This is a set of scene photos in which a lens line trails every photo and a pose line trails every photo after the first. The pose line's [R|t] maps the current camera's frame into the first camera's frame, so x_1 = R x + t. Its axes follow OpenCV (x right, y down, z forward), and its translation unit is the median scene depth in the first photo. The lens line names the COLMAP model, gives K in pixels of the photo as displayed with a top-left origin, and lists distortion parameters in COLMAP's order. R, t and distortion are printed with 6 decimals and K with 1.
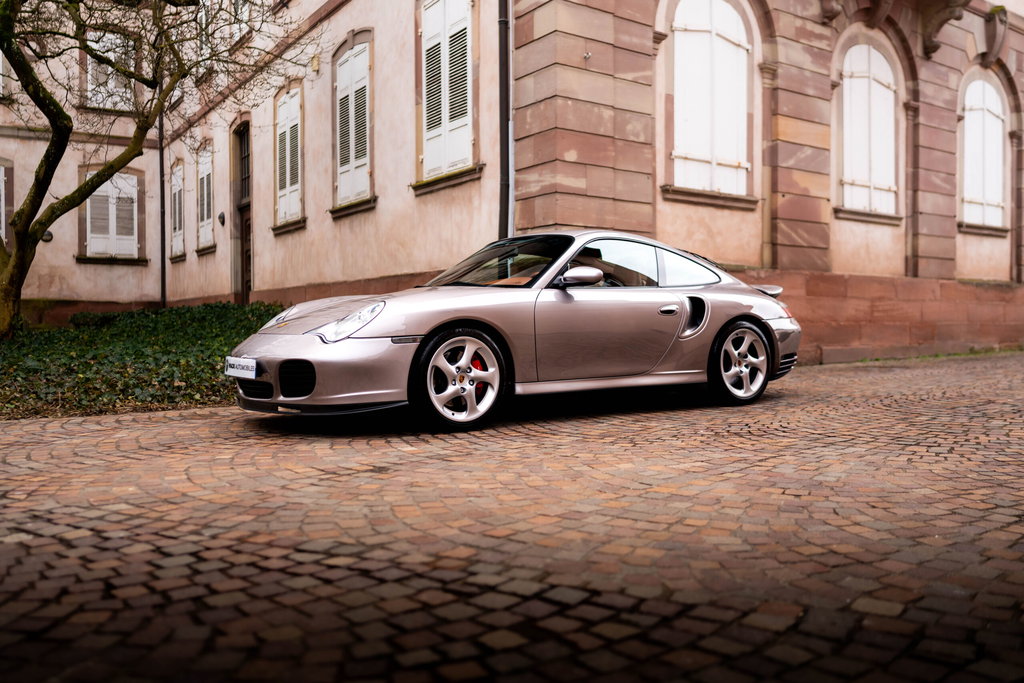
lens RADIAL K [[971.6, 0, 504.8], [0, 971.6, 338.8], [0, 0, 1]] dist [0.005664, -0.025326]
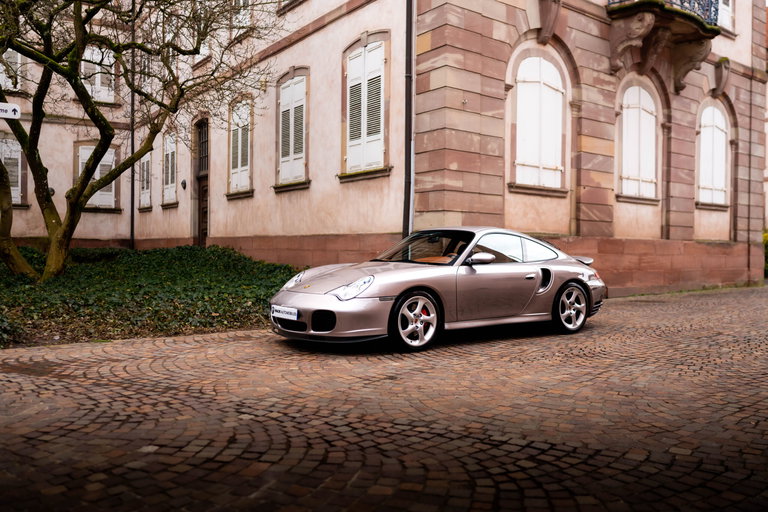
lens RADIAL K [[728.7, 0, 378.6], [0, 728.7, 254.0], [0, 0, 1]] dist [0.005664, -0.025326]
pose [[0.999317, 0.013392, 0.034446, -0.078376], [-0.013141, 0.999885, -0.007512, -0.032990], [-0.034542, 0.007054, 0.999378, -0.138197]]
